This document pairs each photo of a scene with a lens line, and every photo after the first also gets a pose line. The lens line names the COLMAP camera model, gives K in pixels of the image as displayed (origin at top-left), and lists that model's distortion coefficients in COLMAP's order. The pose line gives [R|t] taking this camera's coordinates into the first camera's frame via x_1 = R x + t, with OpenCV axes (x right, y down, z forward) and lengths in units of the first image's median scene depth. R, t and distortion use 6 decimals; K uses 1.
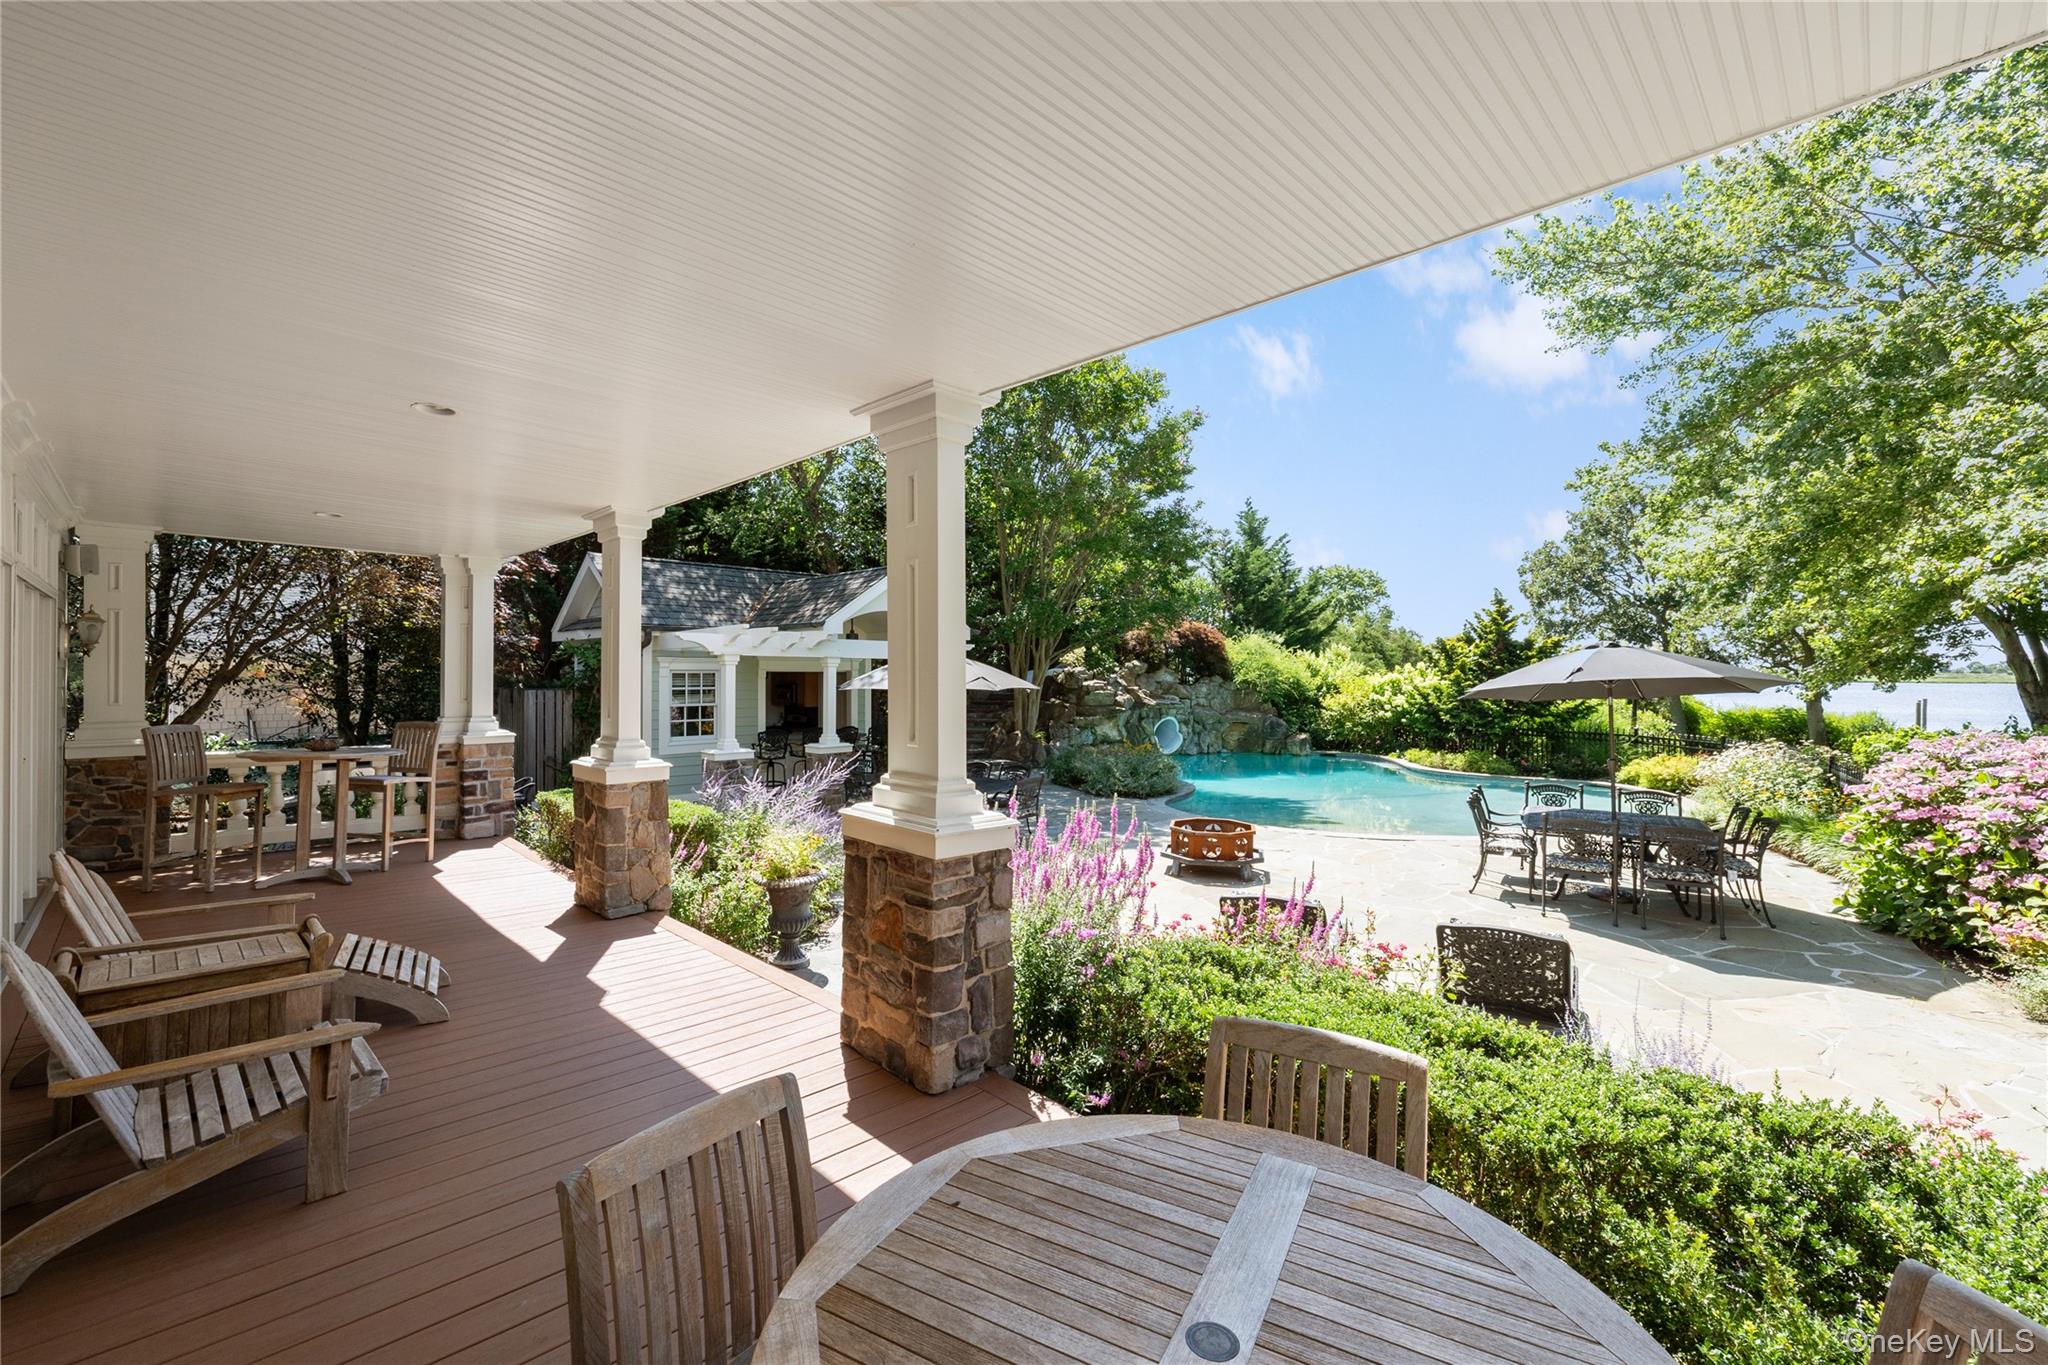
lens RADIAL K [[879.4, 0, 1003.8], [0, 879.4, 655.3], [0, 0, 1]] dist [-0.001016, 0.000508]
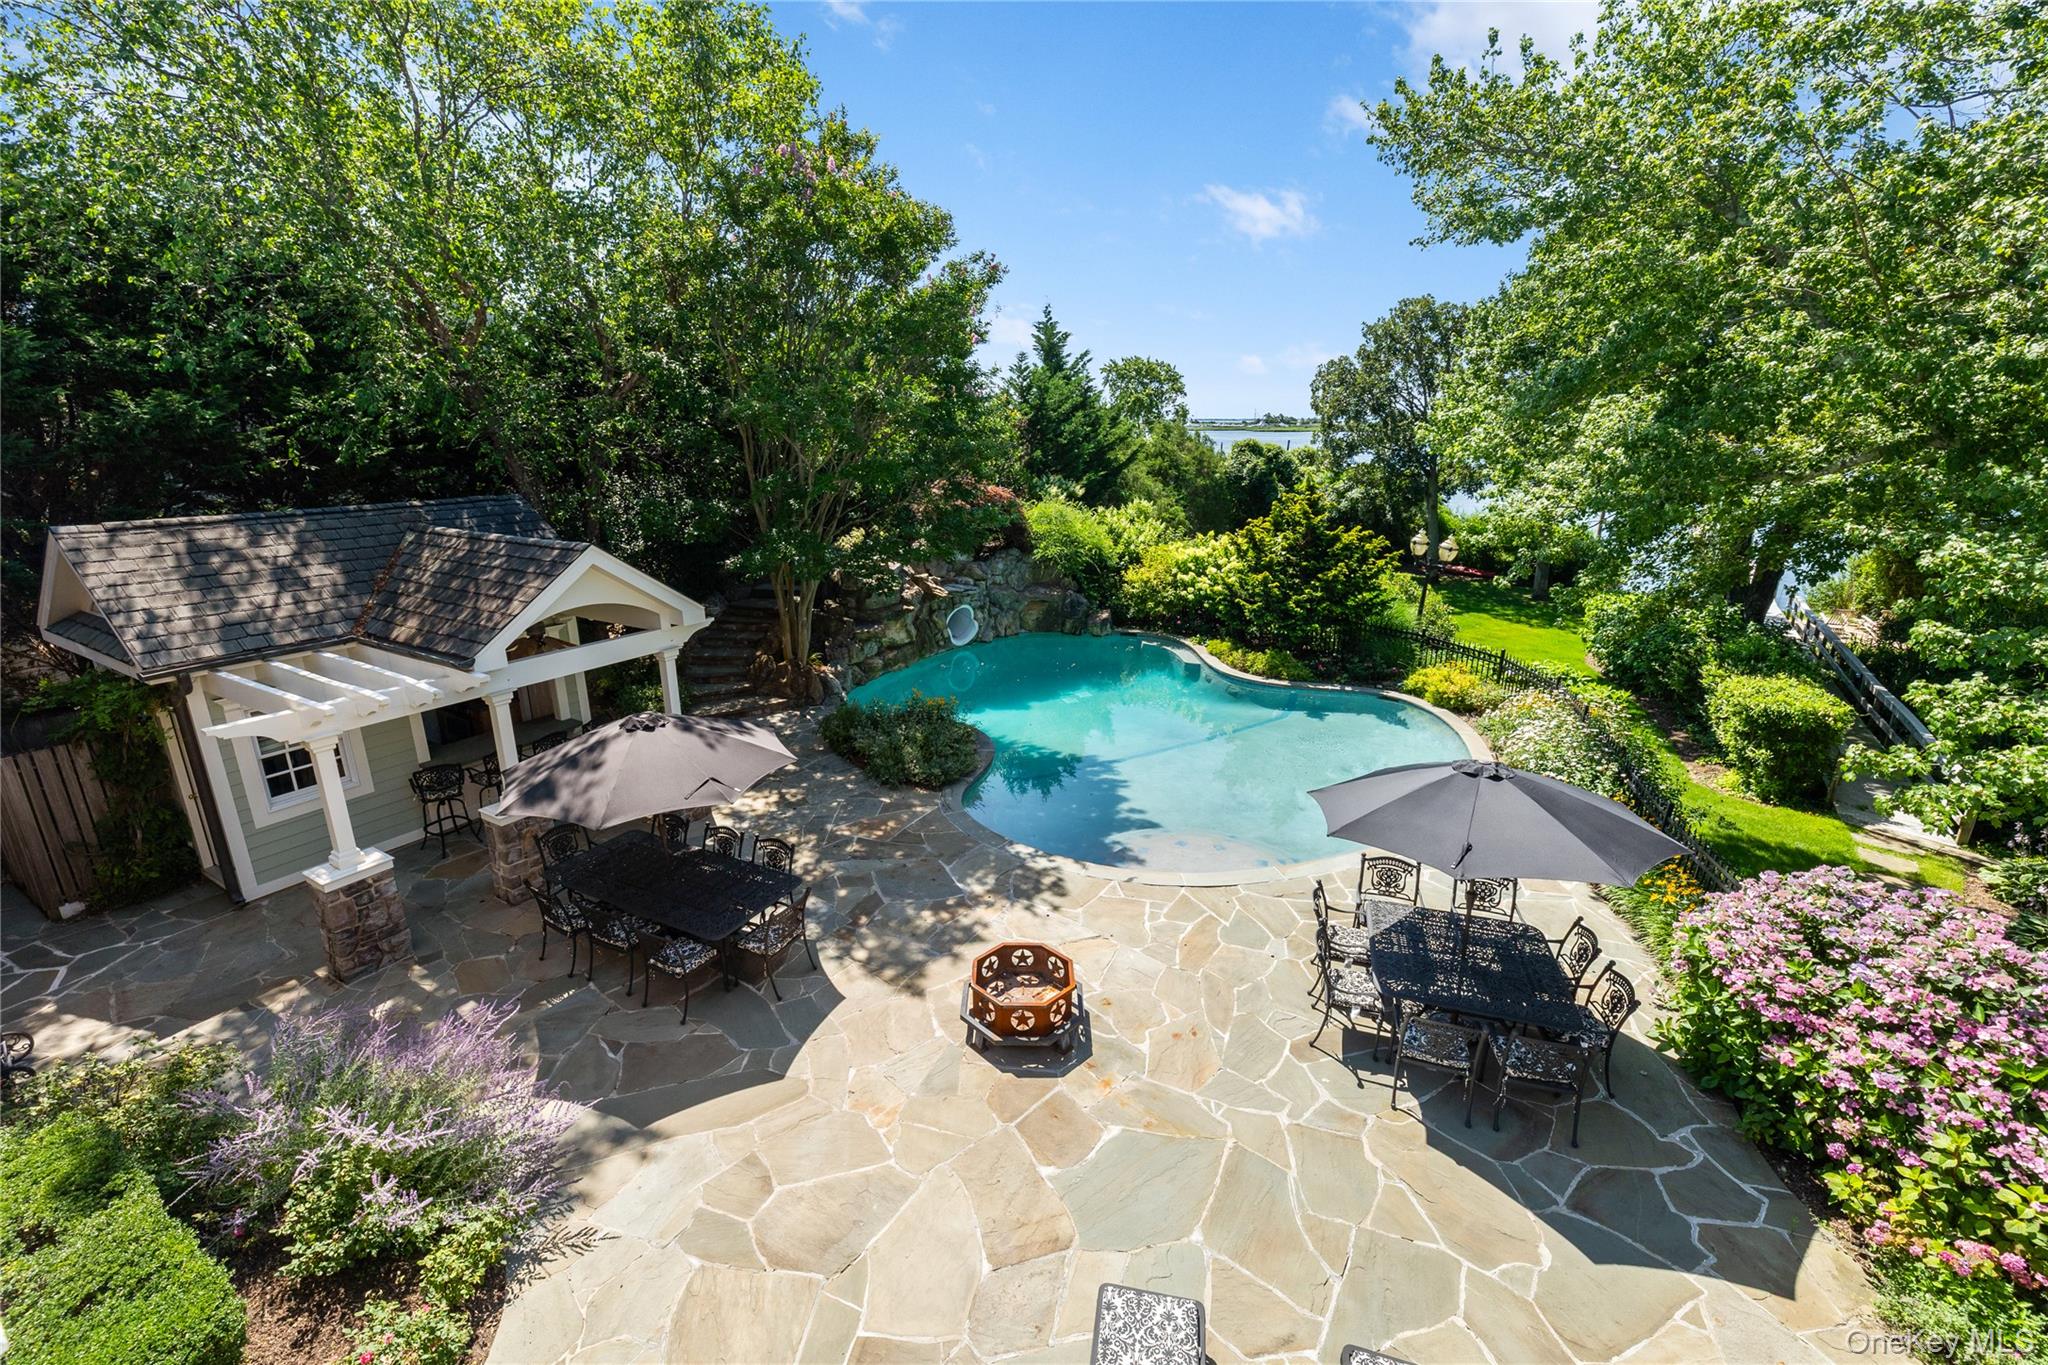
lens RADIAL K [[886.5, 0, 1022.5], [0, 886.5, 674.6], [0, 0, 1]] dist [-0.000936, 0.000063]
pose [[0.967906, -0.071324, 0.240980, 0.024153], [-0.002035, 0.956626, 0.291311, -0.121562], [-0.251305, -0.282452, 0.925779, 0.129082]]
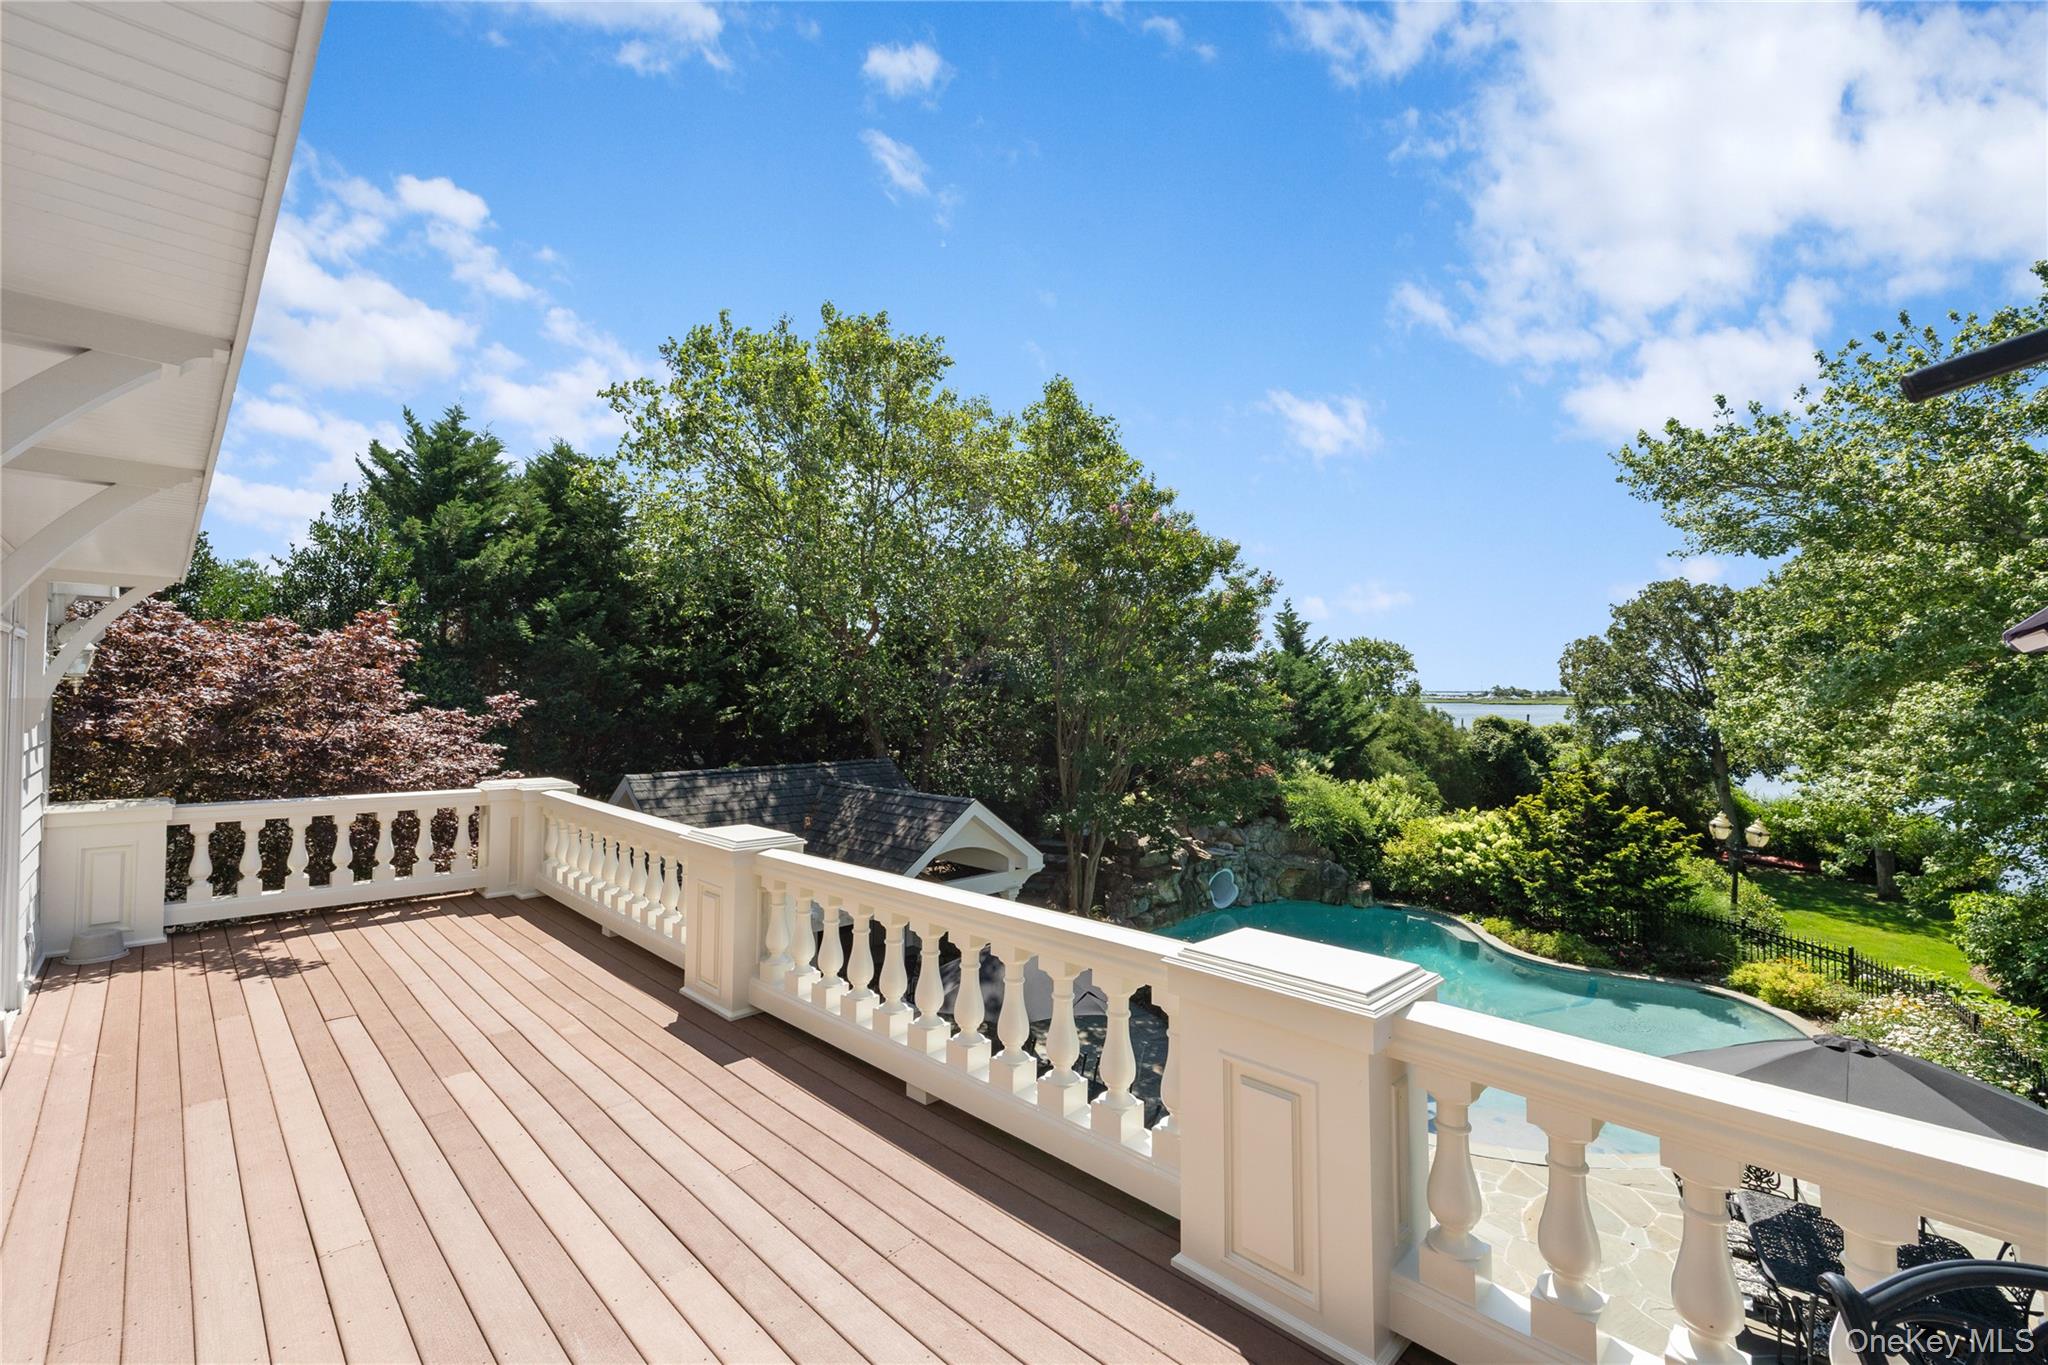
lens RADIAL K [[879.4, 0, 1003.8], [0, 879.4, 655.3], [0, 0, 1]] dist [-0.001016, 0.000508]
pose [[0.999997, 0.000026, 0.002629, -0.049850], [0.000041, 0.999676, -0.025439, -0.131571], [-0.002629, 0.025439, 0.999673, 0.050390]]
